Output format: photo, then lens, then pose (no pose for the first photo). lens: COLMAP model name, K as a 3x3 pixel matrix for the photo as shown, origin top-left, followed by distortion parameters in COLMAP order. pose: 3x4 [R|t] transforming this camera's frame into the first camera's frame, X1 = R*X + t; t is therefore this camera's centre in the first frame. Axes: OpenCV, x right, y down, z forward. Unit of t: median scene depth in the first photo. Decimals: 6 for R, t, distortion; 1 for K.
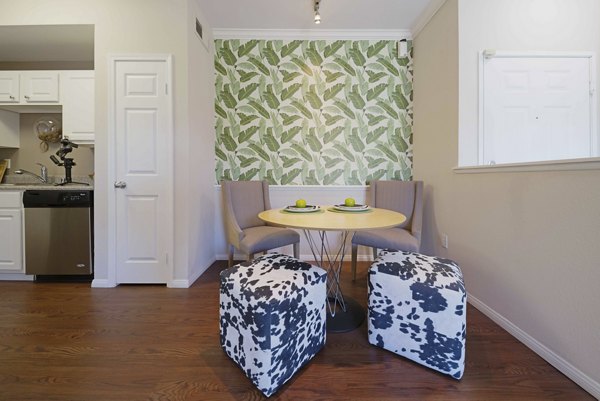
lens RADIAL K [[229.9, 0, 279.3], [0, 229.9, 182.9], [0, 0, 1]] dist [0.008335, -0.000050]
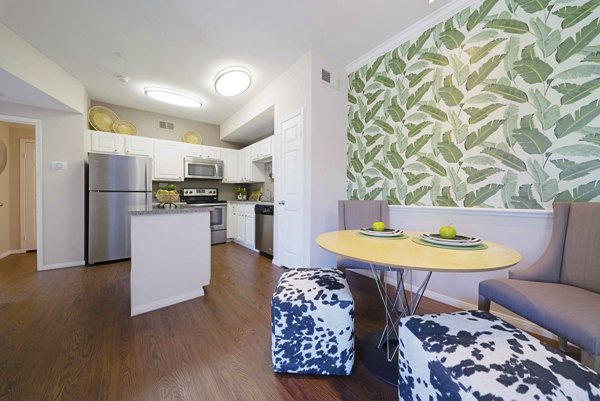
lens RADIAL K [[217.3, 0, 300.0], [0, 217.3, 200.5], [0, 0, 1]] dist [0.000922, -0.000132]
pose [[0.611693, 0.008134, -0.791054, 0.447530], [-0.003919, 0.999966, 0.007252, -0.014077], [0.791086, -0.001336, 0.611704, 0.169617]]
